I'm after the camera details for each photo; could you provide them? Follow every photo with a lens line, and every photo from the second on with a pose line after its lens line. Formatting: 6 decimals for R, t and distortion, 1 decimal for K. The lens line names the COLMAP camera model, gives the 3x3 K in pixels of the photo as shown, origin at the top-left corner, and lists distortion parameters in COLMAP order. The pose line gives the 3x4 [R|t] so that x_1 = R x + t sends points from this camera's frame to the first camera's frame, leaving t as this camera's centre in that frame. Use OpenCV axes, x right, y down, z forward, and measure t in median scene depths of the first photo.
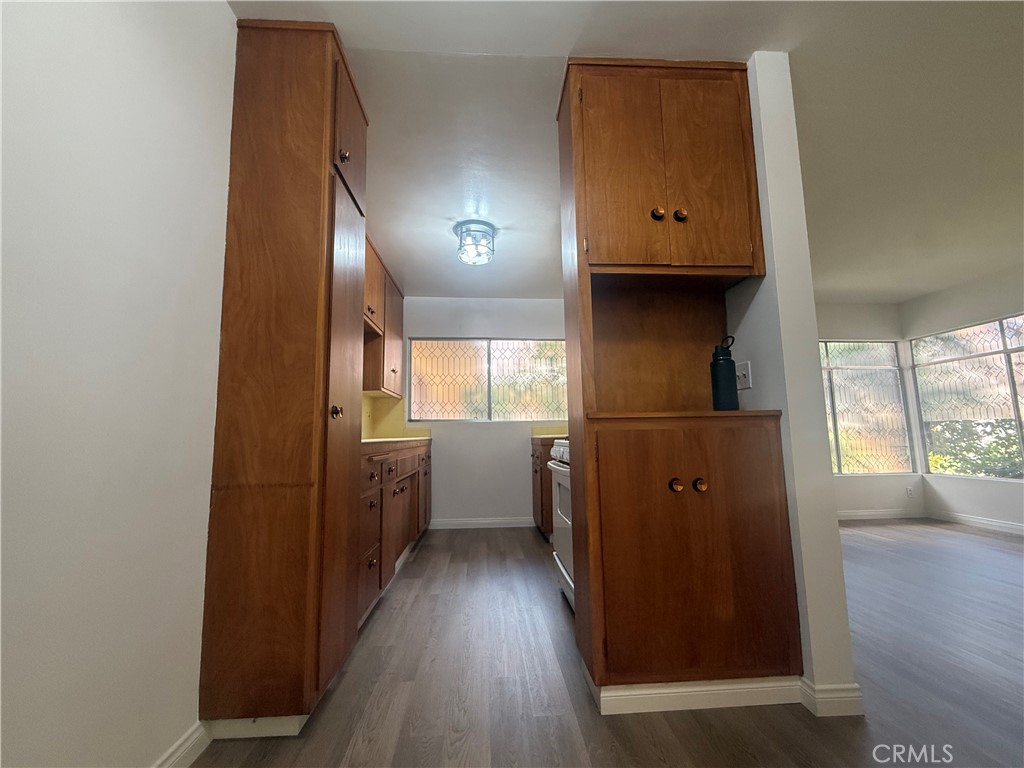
lens RADIAL K [[422.6, 0, 509.2], [0, 422.6, 387.7], [0, 0, 1]] dist [0.002402, -0.000156]
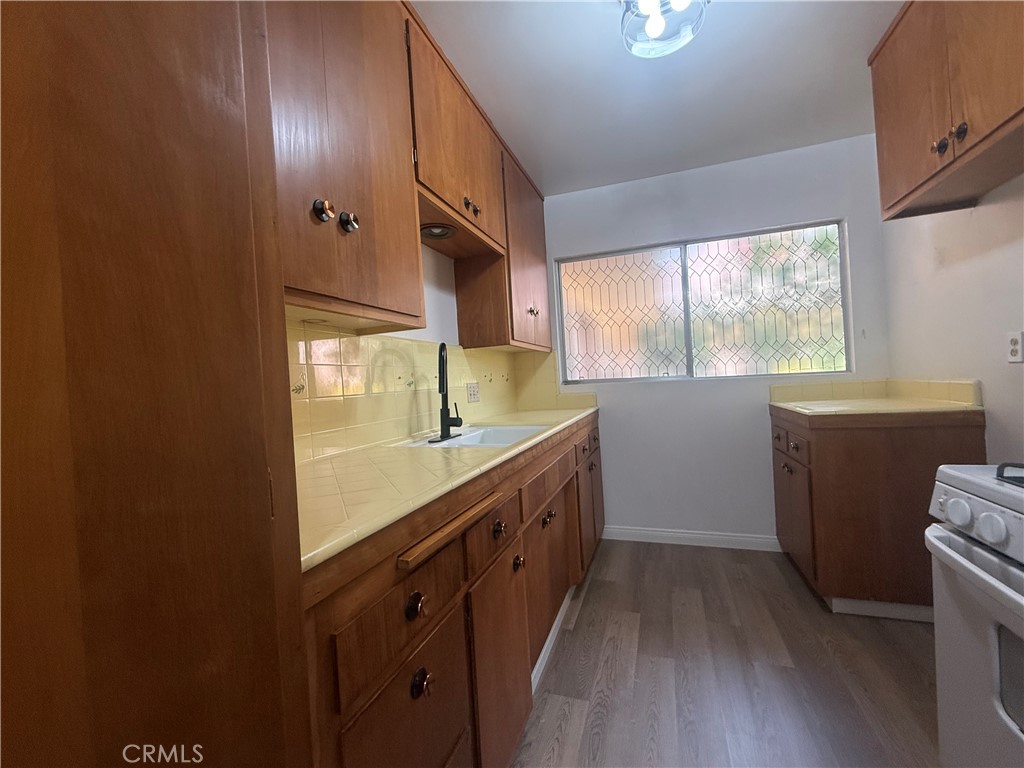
lens RADIAL K [[422.6, 0, 515.0], [0, 422.6, 383.5], [0, 0, 1]] dist [0.002402, -0.000156]
pose [[0.922282, -0.034960, -0.384932, -0.047196], [0.085569, 0.989657, 0.115138, -0.006735], [0.376926, -0.139128, 0.915735, 0.349970]]
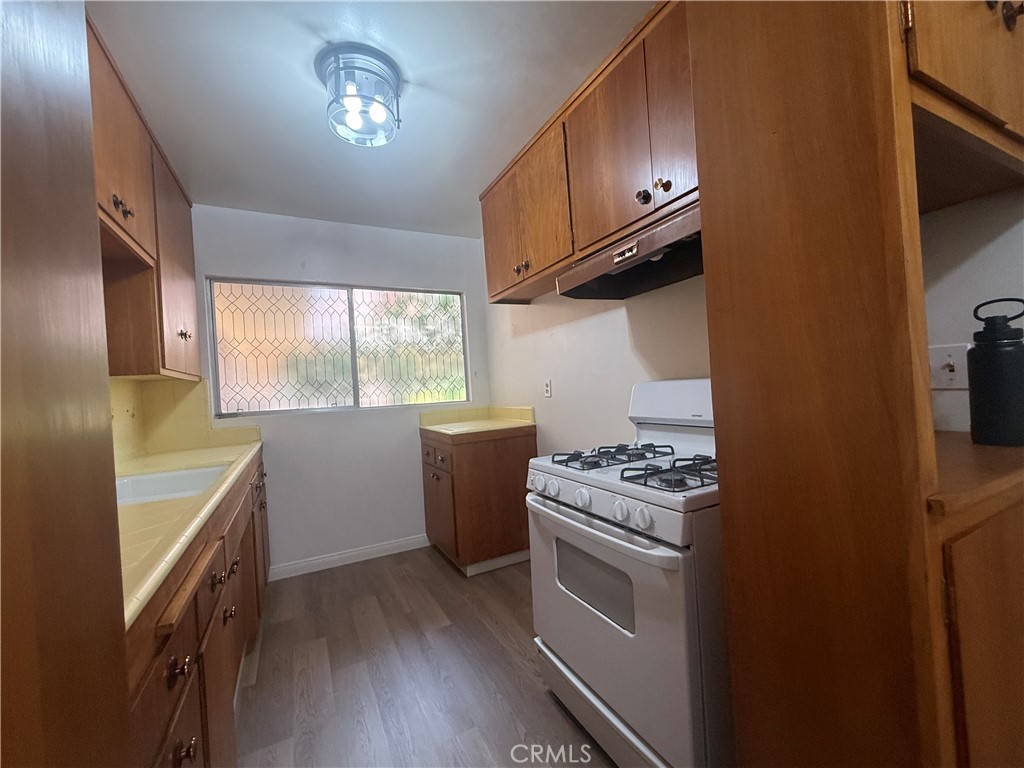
lens RADIAL K [[422.6, 0, 509.6], [0, 422.6, 385.2], [0, 0, 1]] dist [0.002402, -0.000156]
pose [[0.914802, -0.040268, 0.401890, -0.098818], [0.001527, 0.995356, 0.096255, -0.024856], [-0.403899, -0.087440, 0.910615, 0.290745]]
